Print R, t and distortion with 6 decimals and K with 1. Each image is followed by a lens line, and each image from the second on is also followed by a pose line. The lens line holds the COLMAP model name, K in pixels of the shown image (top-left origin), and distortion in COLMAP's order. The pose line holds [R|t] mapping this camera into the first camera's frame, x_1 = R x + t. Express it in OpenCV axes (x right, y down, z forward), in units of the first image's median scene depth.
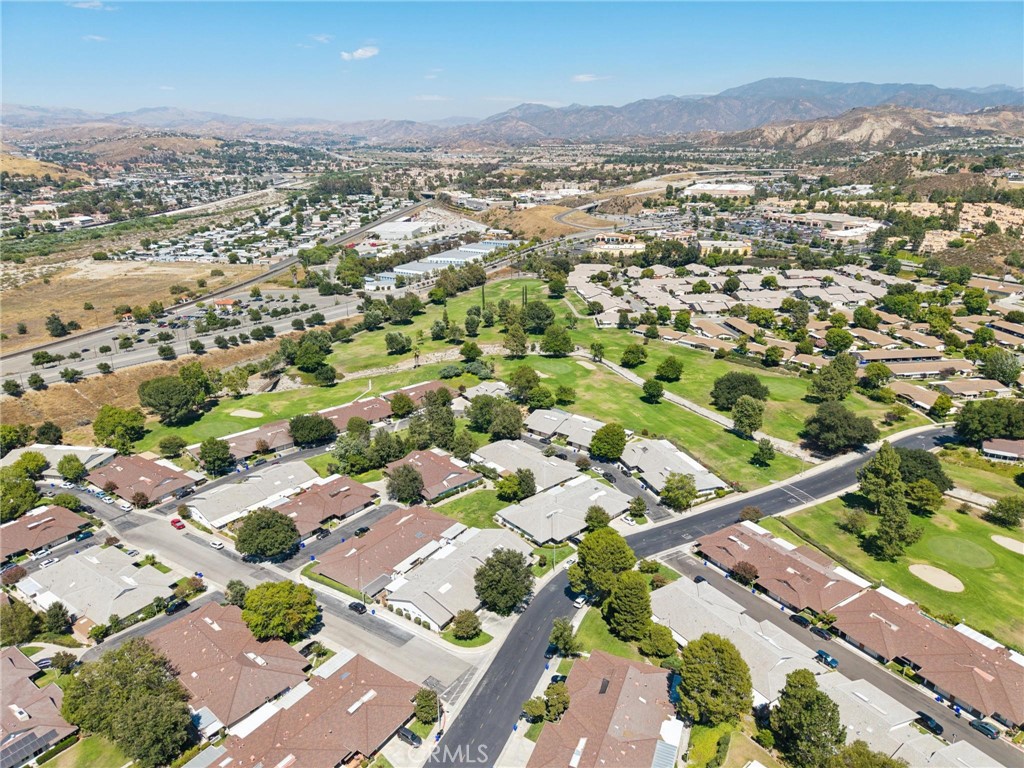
lens RADIAL K [[721.3, 0, 513.7], [0, 721.3, 346.5], [0, 0, 1]] dist [-0.007009, -0.002588]
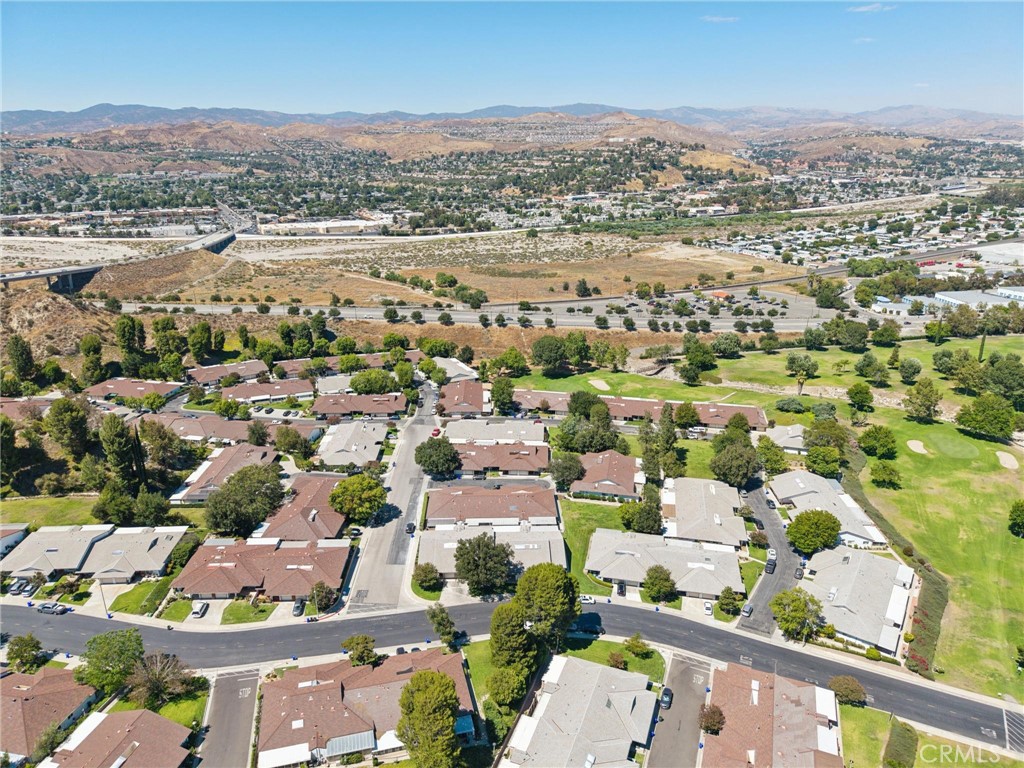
lens RADIAL K [[696.6, 0, 512.0], [0, 696.6, 384.0], [0, 0, 1]] dist [0.049565, -0.082910]
pose [[0.569550, 0.269884, -0.776386, 0.382590], [-0.225638, 0.959608, 0.168048, -0.057488], [0.790379, 0.079471, 0.607441, 0.205284]]
